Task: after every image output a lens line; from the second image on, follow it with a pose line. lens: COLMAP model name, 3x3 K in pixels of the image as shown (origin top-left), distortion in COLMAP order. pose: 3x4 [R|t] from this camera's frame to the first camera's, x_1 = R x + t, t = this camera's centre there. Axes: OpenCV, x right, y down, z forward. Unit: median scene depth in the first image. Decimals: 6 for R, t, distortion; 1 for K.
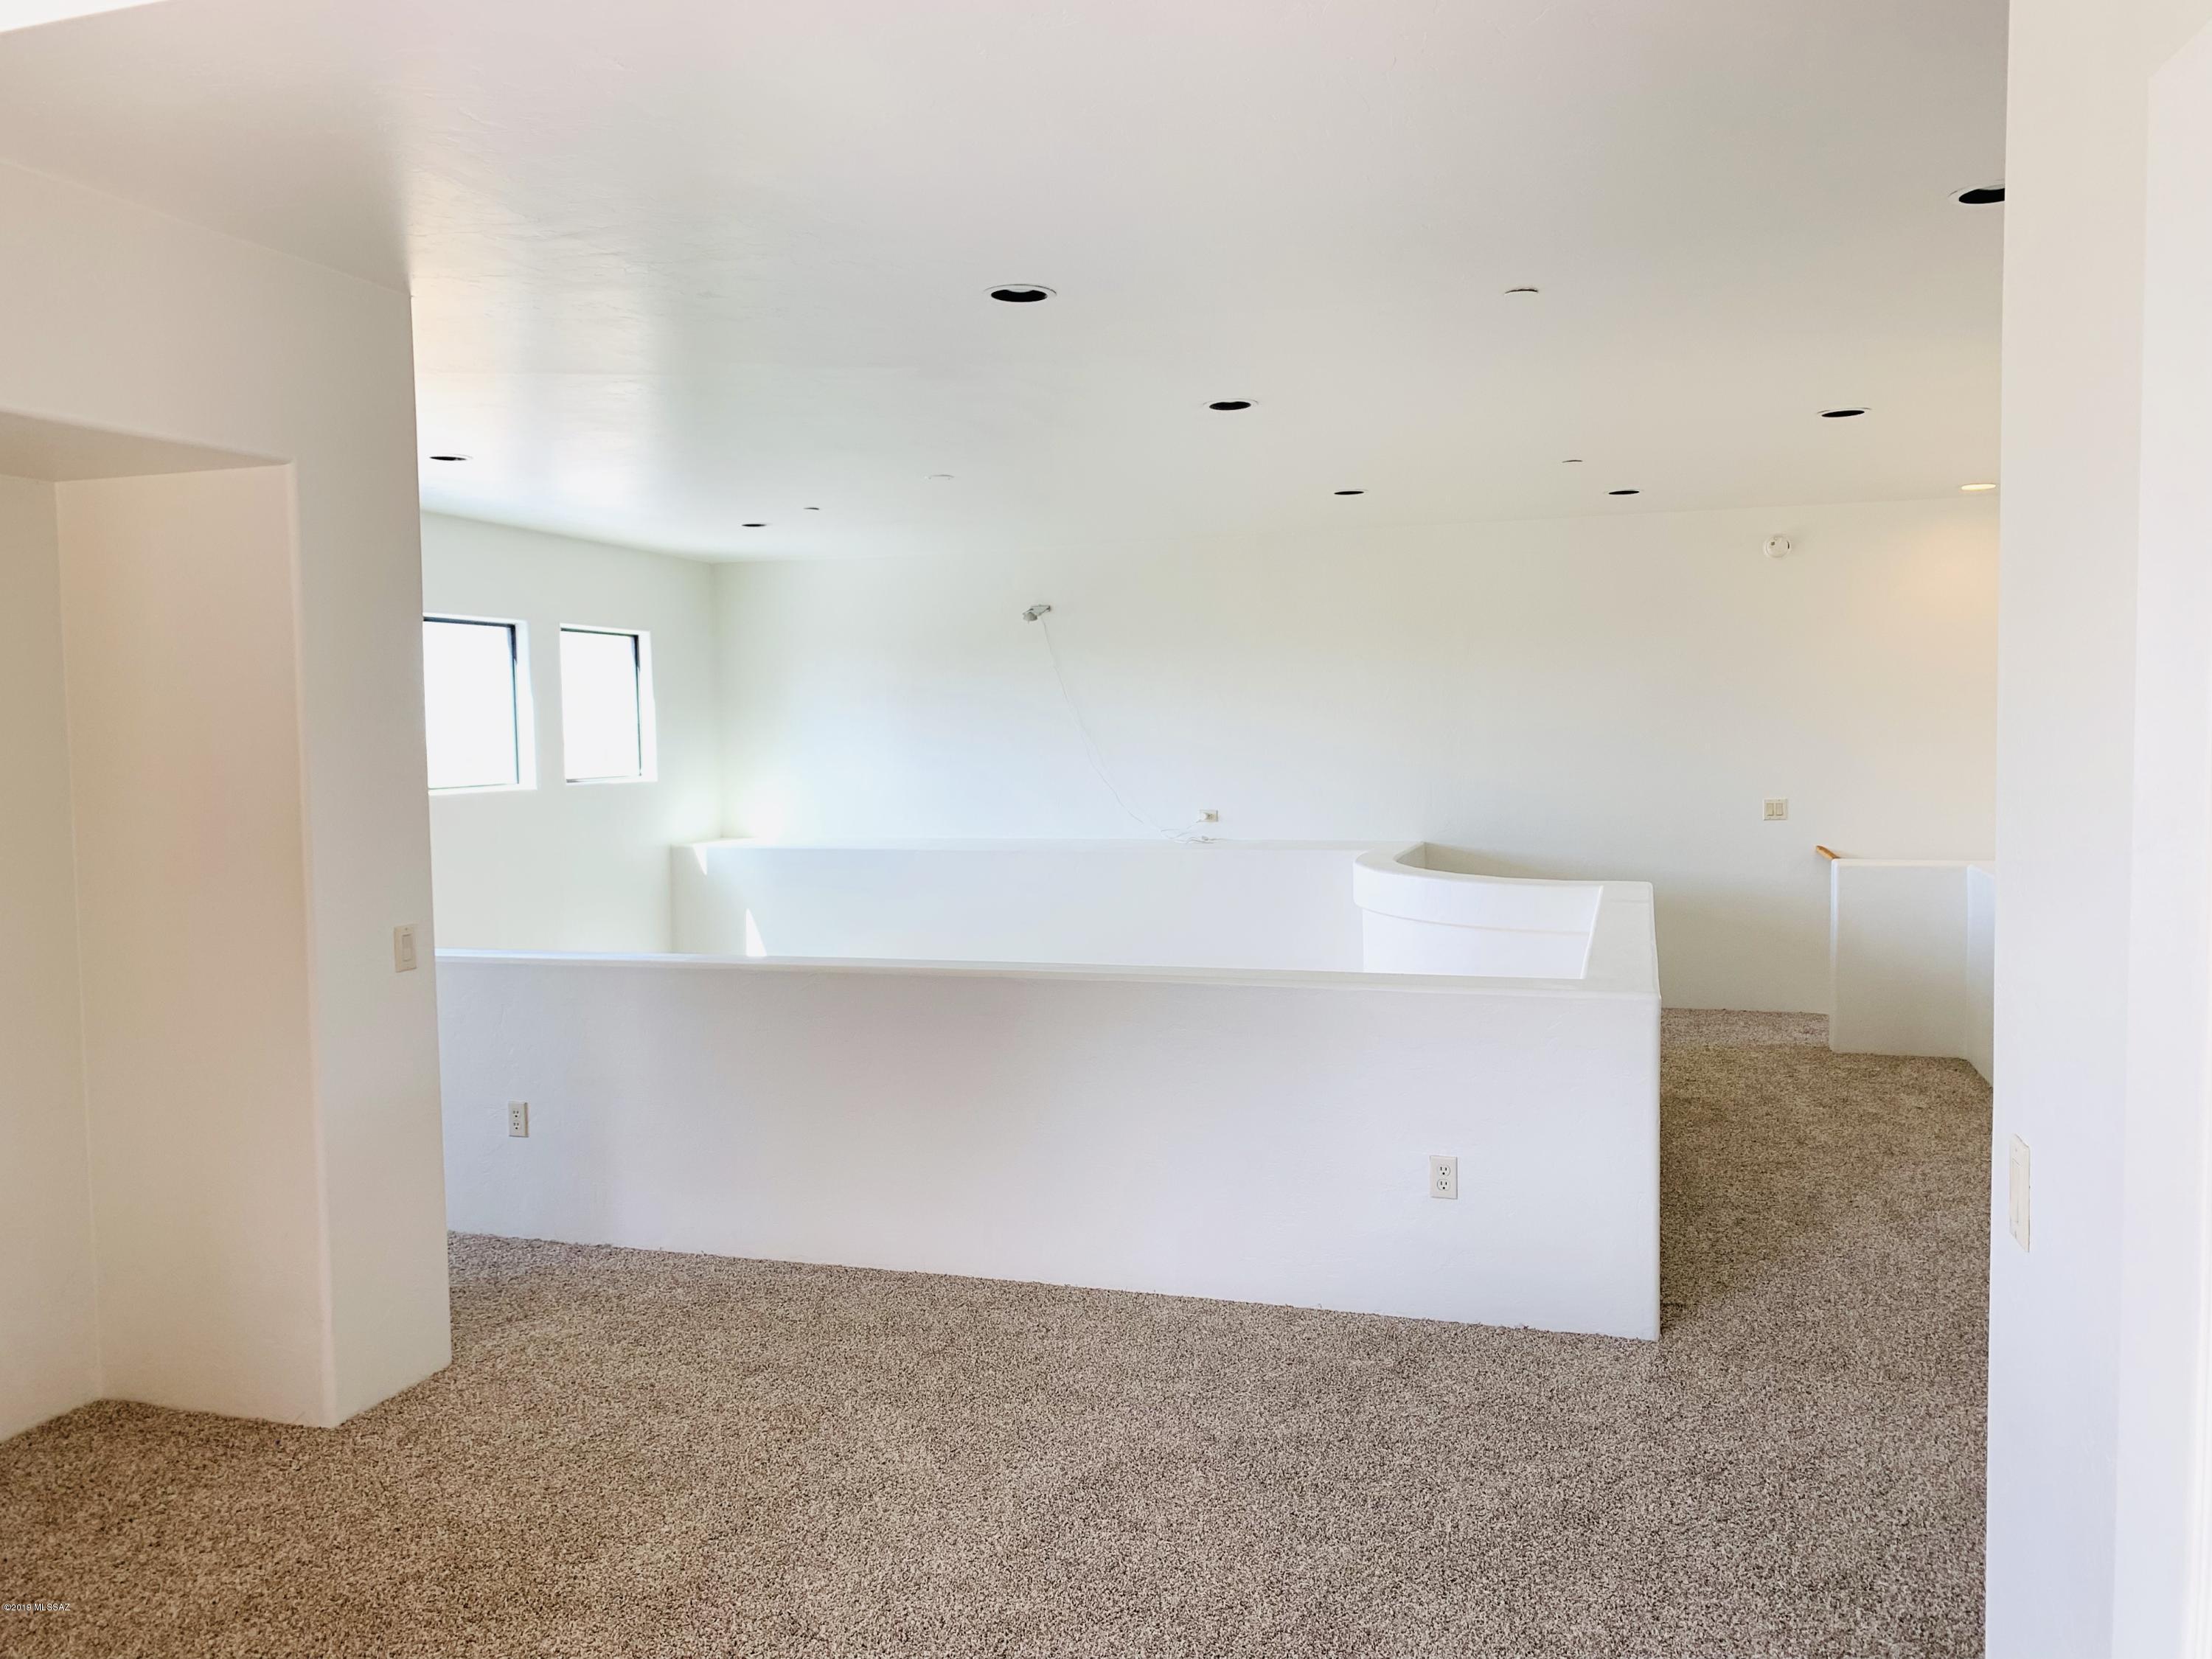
lens RADIAL K [[1700.0, 0, 1062.3], [0, 1700.0, 769.7], [0, 0, 1]] dist [0.011075, 0.000650]
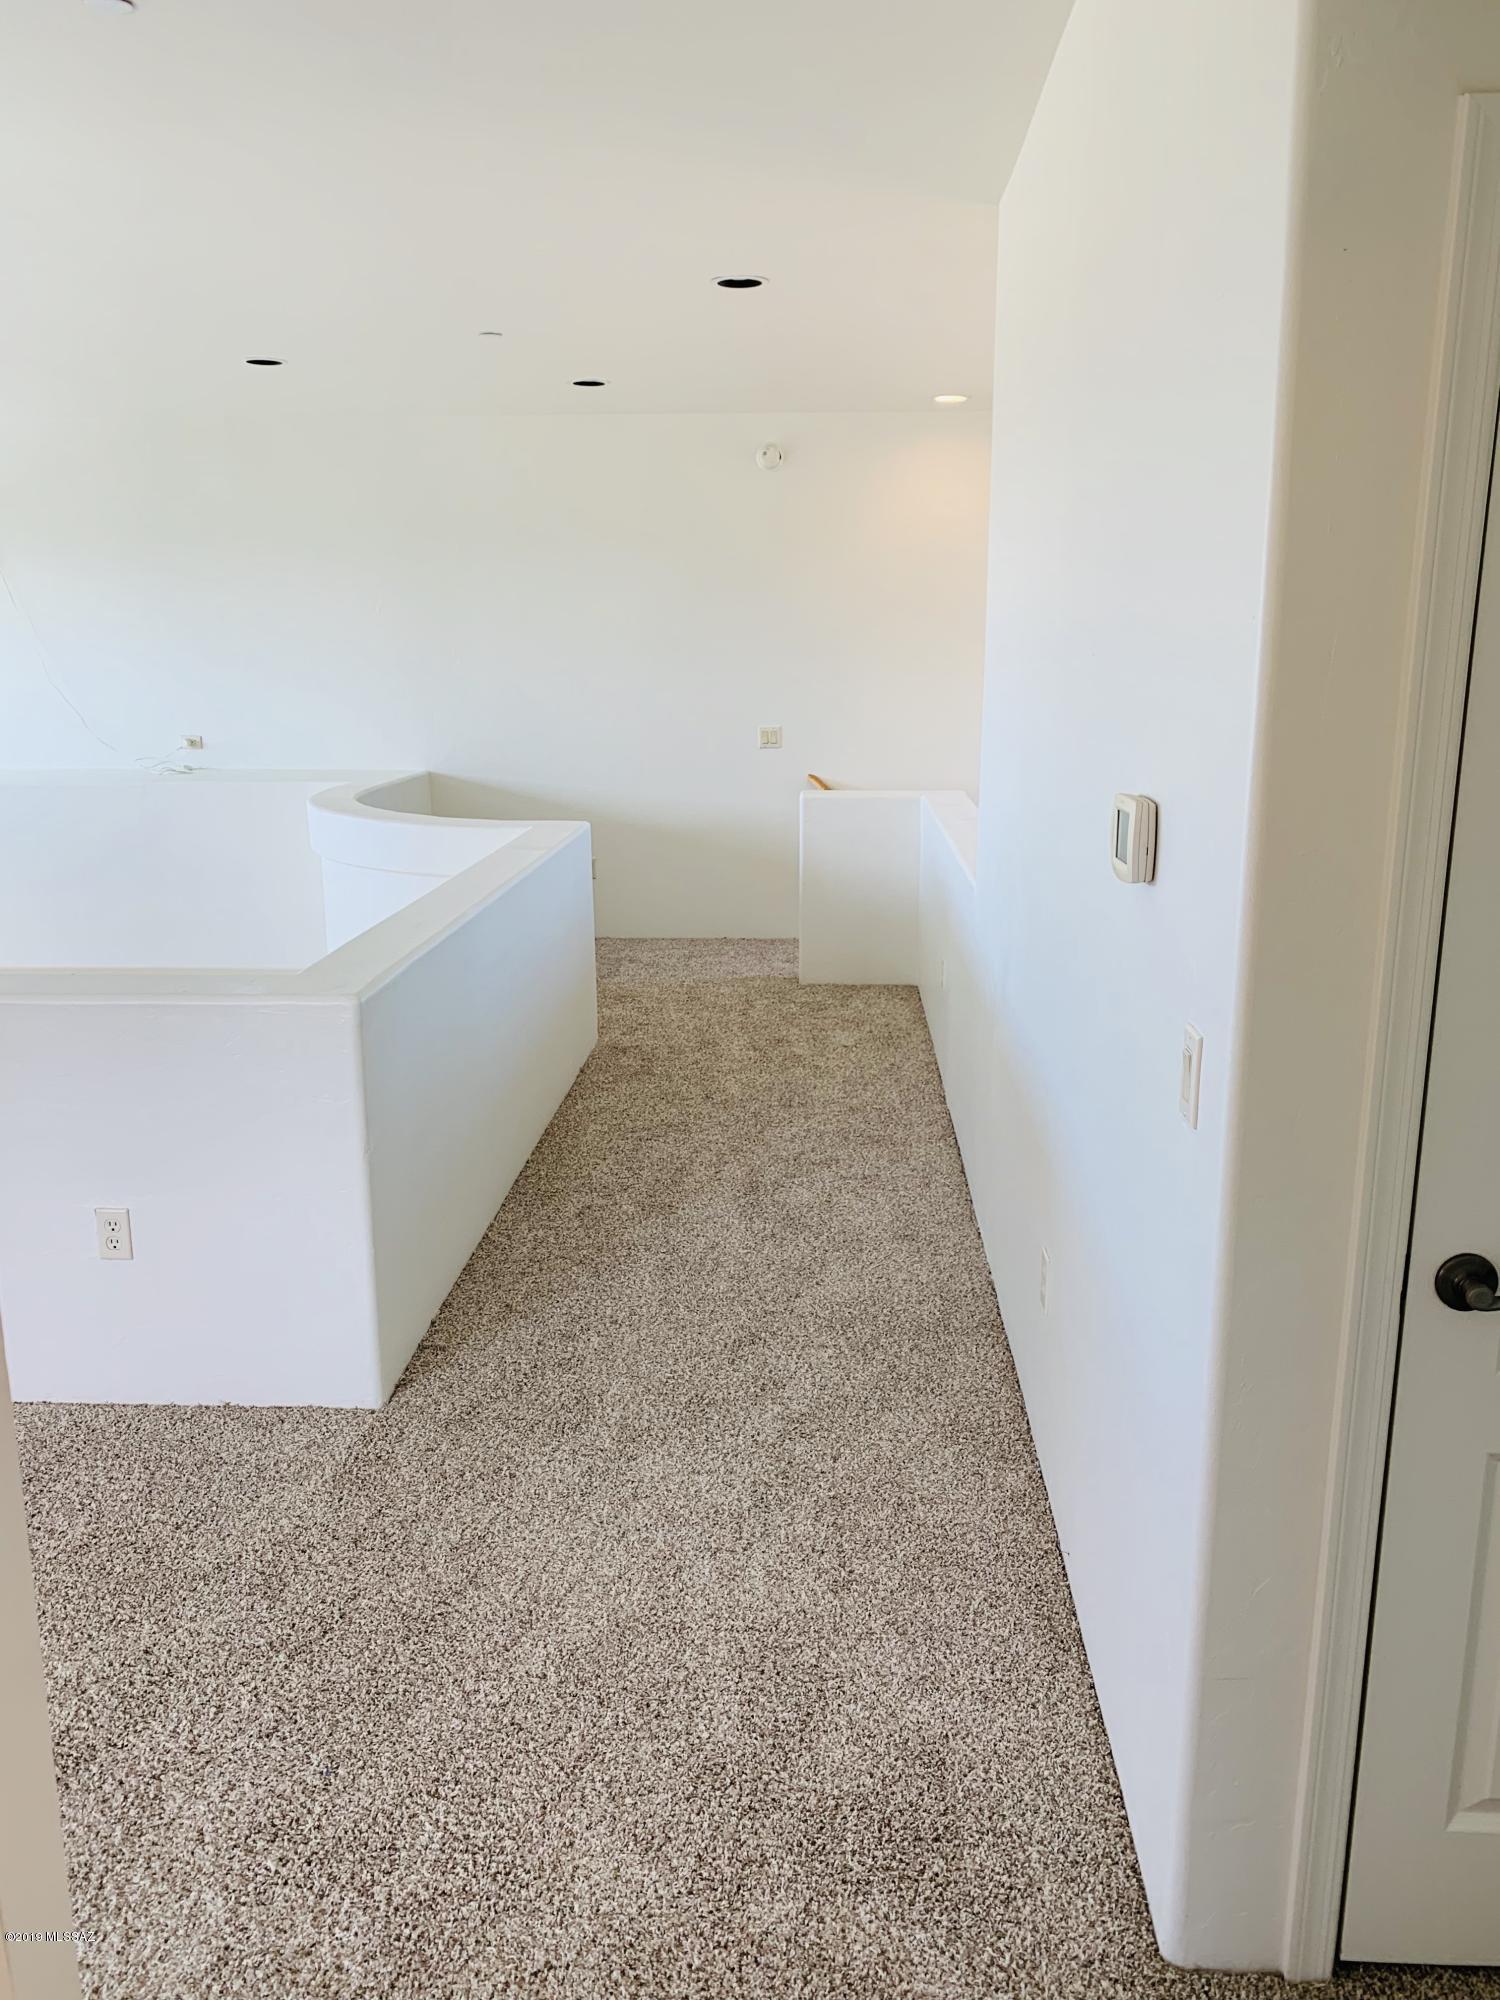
lens RADIAL K [[1537.1, 0, 751.9], [0, 1537.1, 1003.6], [0, 0, 1]] dist [0.011075, 0.000650]
pose [[0.958597, -0.047330, 0.280807, 0.173729], [-0.010027, 0.979869, 0.199389, -0.003756], [-0.284591, -0.193949, 0.938825, 0.155009]]
